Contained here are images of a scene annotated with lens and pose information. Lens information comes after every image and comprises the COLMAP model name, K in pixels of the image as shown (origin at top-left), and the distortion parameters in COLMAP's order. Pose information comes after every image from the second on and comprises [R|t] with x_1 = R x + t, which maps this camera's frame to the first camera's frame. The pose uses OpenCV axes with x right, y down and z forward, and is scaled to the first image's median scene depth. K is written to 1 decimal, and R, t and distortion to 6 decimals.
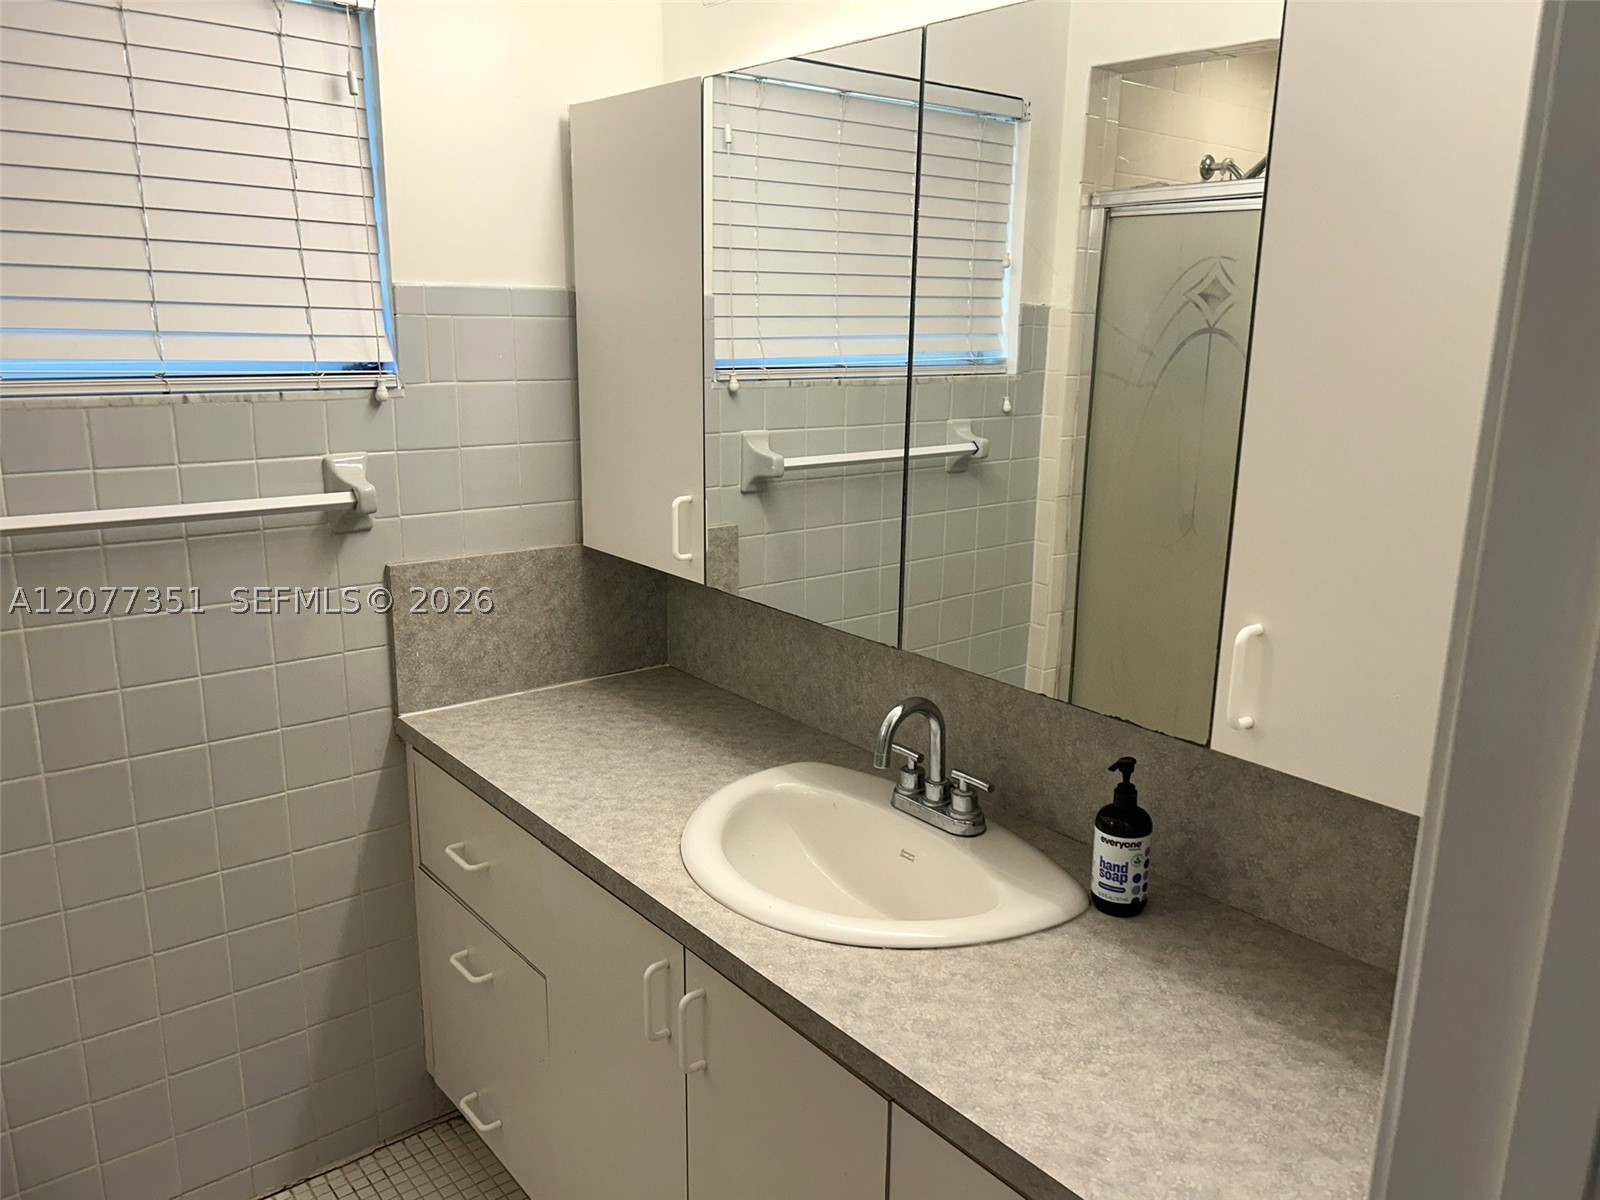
lens RADIAL K [[1206.9, 0, 796.9], [0, 1206.9, 613.7], [0, 0, 1]] dist [0.065548, -0.086864]
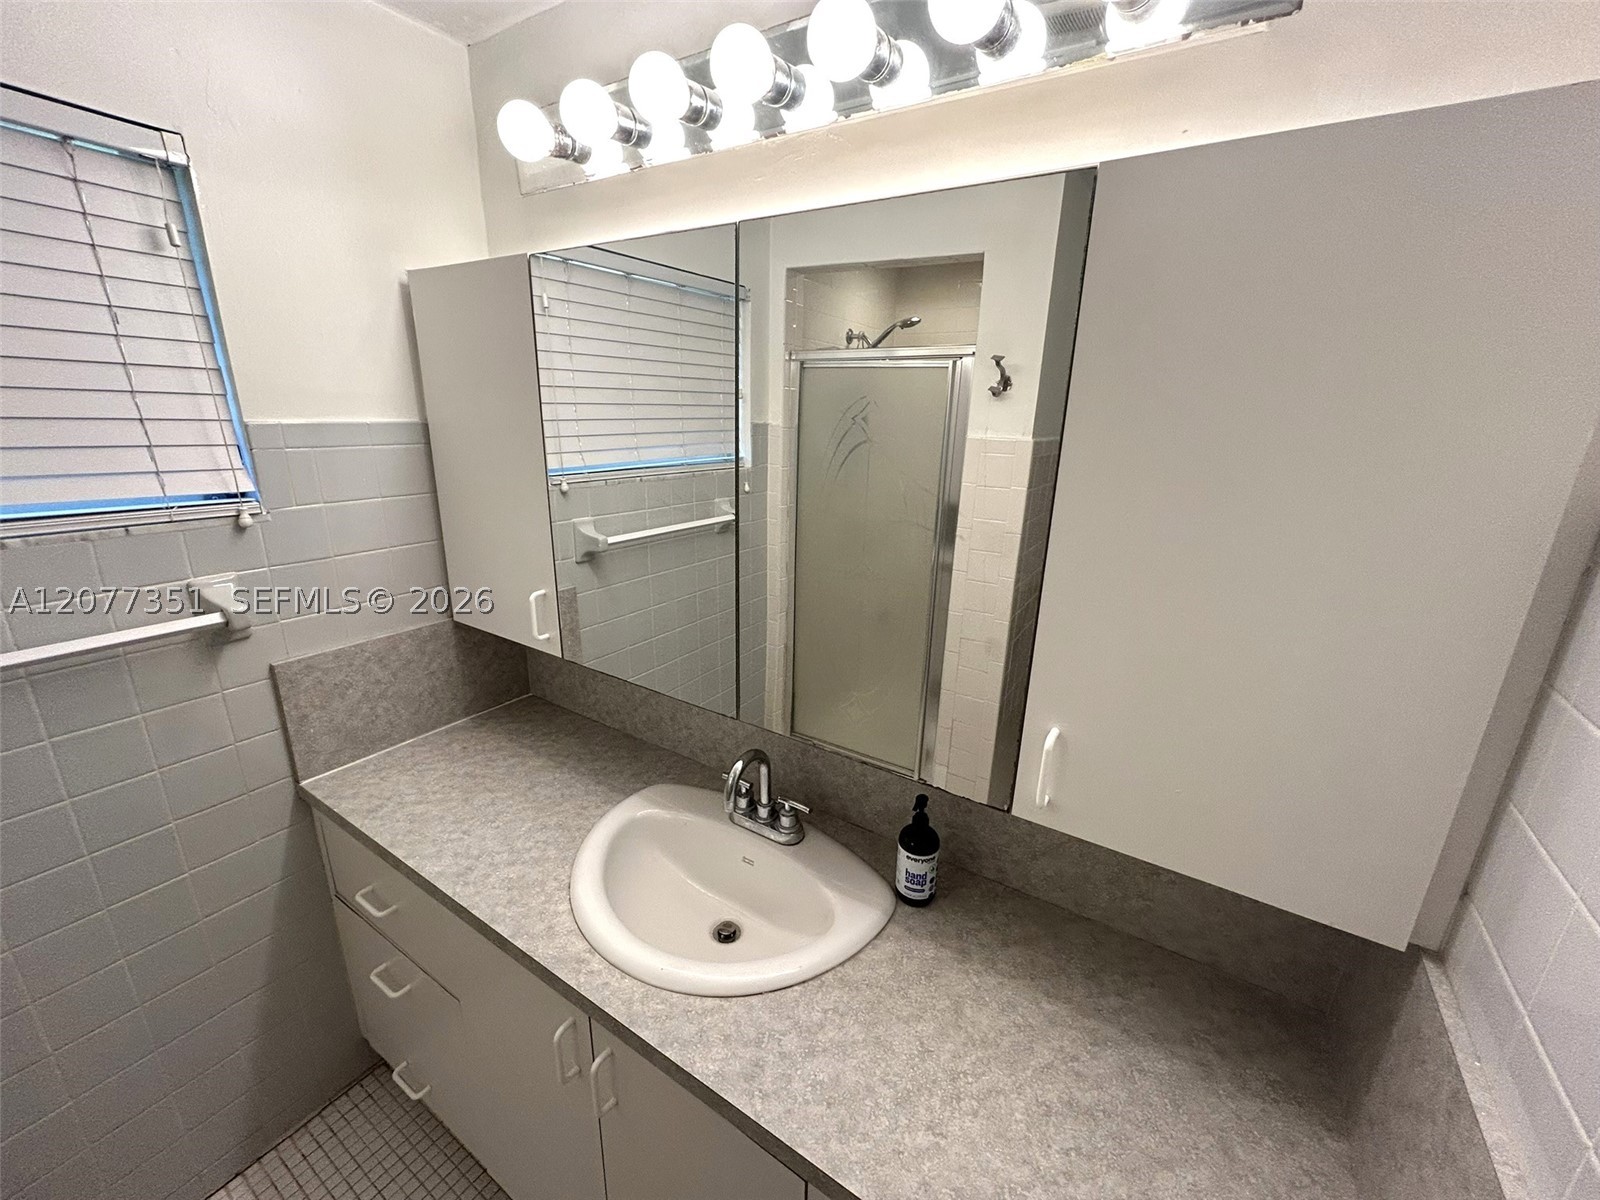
lens RADIAL K [[648.4, 0, 800.0], [0, 648.4, 600.0], [0, 0, 1]] dist [-0.014390, 0.010482]
pose [[0.948245, -0.084361, 0.306128, -0.041972], [0.067403, 0.995569, 0.065571, -0.112460], [-0.310303, -0.041543, 0.949729, 0.268049]]
